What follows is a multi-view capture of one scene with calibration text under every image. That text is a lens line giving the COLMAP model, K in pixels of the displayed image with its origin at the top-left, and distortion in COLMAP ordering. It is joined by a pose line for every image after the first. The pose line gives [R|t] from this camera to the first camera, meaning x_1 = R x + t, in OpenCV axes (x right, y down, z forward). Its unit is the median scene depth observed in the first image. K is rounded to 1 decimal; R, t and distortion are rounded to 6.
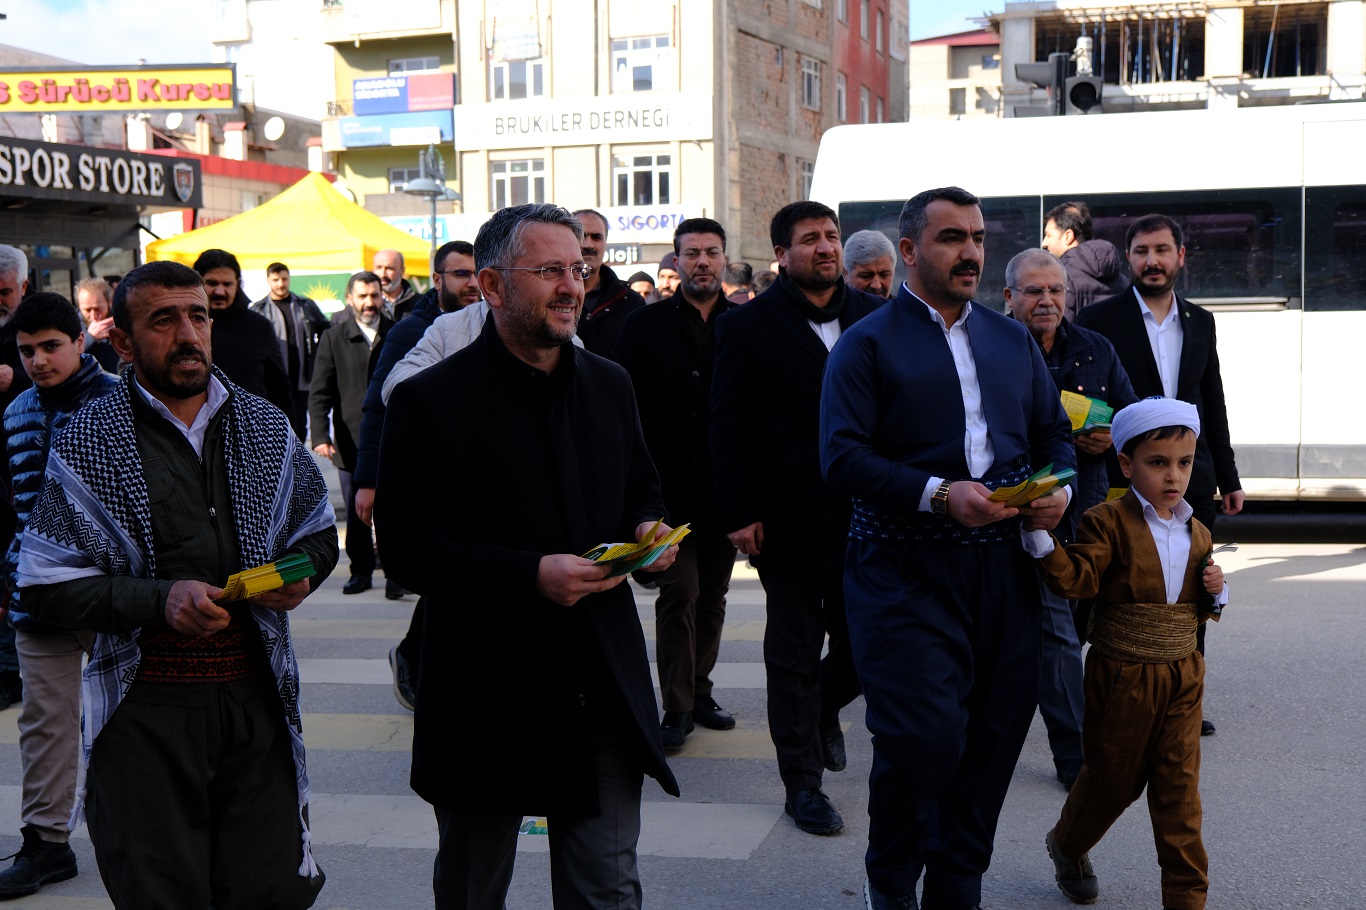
lens RADIAL K [[1756.5, 0, 683.0], [0, 1756.5, 455.0], [0, 0, 1]] dist [0.024433, 0.008035]
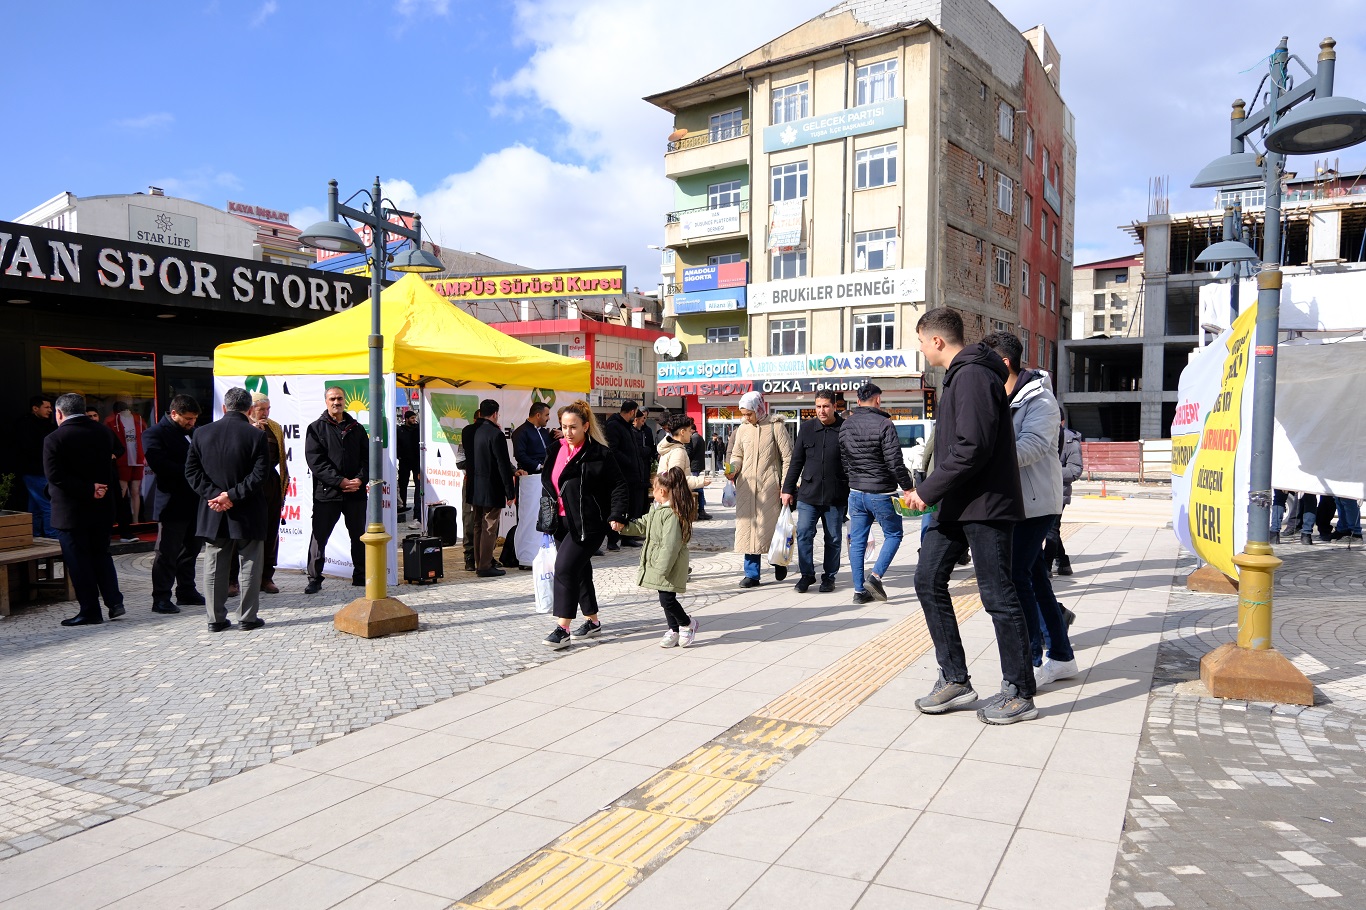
lens RADIAL K [[943.5, 0, 683.0], [0, 943.5, 455.0], [0, 0, 1]] dist [0.002690, 0.003463]
pose [[0.967295, 0.026202, -0.252298, 0.020939], [-0.037969, 0.998401, -0.041882, -0.020239], [0.250797, 0.050092, 0.966743, 0.226539]]
